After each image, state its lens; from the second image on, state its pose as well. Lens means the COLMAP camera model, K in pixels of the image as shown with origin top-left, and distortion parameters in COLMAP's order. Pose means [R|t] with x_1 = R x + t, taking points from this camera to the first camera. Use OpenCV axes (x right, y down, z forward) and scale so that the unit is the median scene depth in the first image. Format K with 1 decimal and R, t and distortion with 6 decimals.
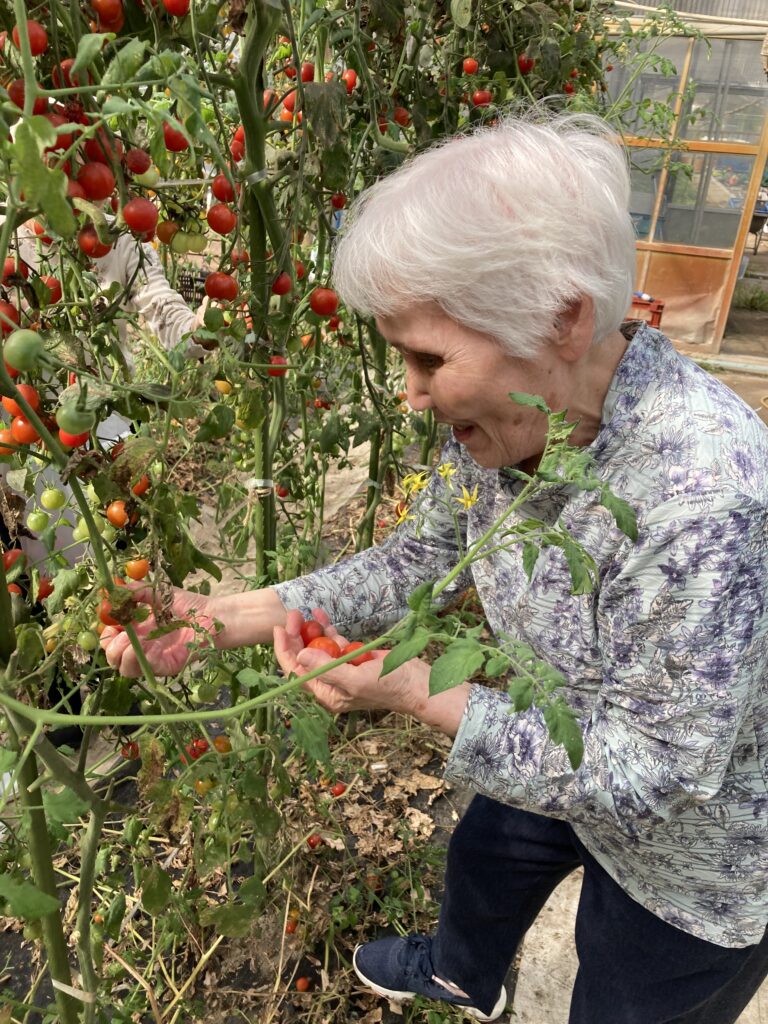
lens RADIAL K [[814.5, 0, 377.2], [0, 814.5, 510.3], [0, 0, 1]] dist [0.028395, -0.021241]
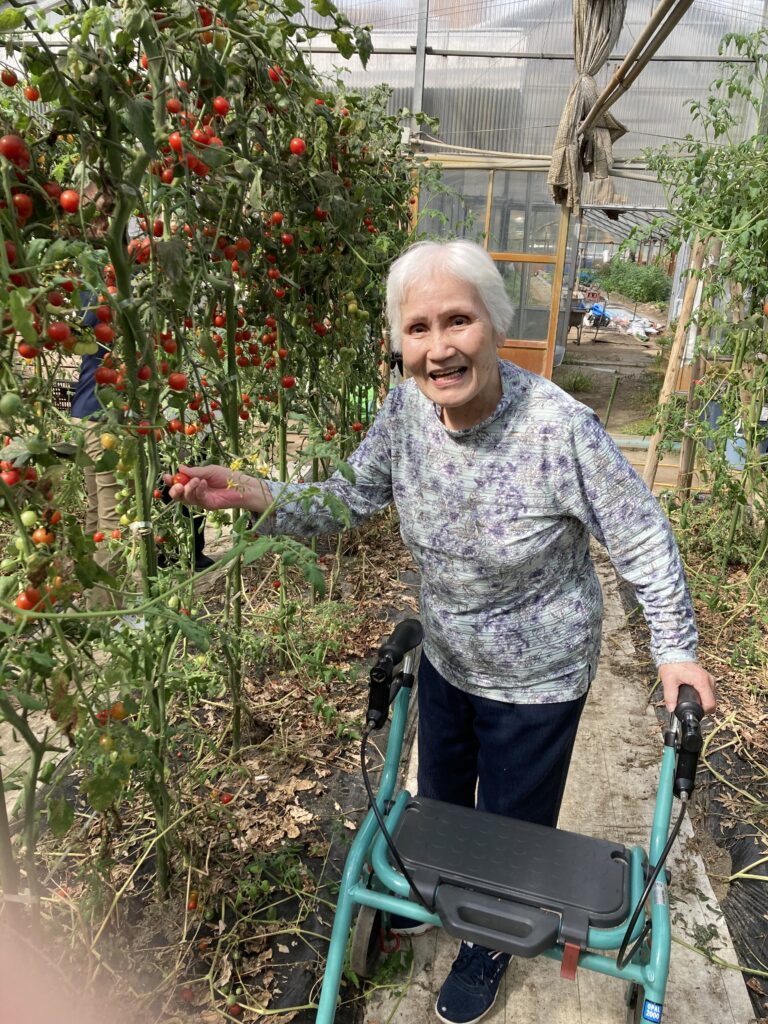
lens RADIAL K [[814.5, 0, 382.4], [0, 814.5, 518.3], [0, 0, 1]] dist [0.028395, -0.021241]
pose [[0.985390, -0.077582, 0.151618, 0.026412], [0.093742, 0.990305, -0.102509, 0.084837], [-0.142195, 0.115224, 0.983109, -0.234642]]
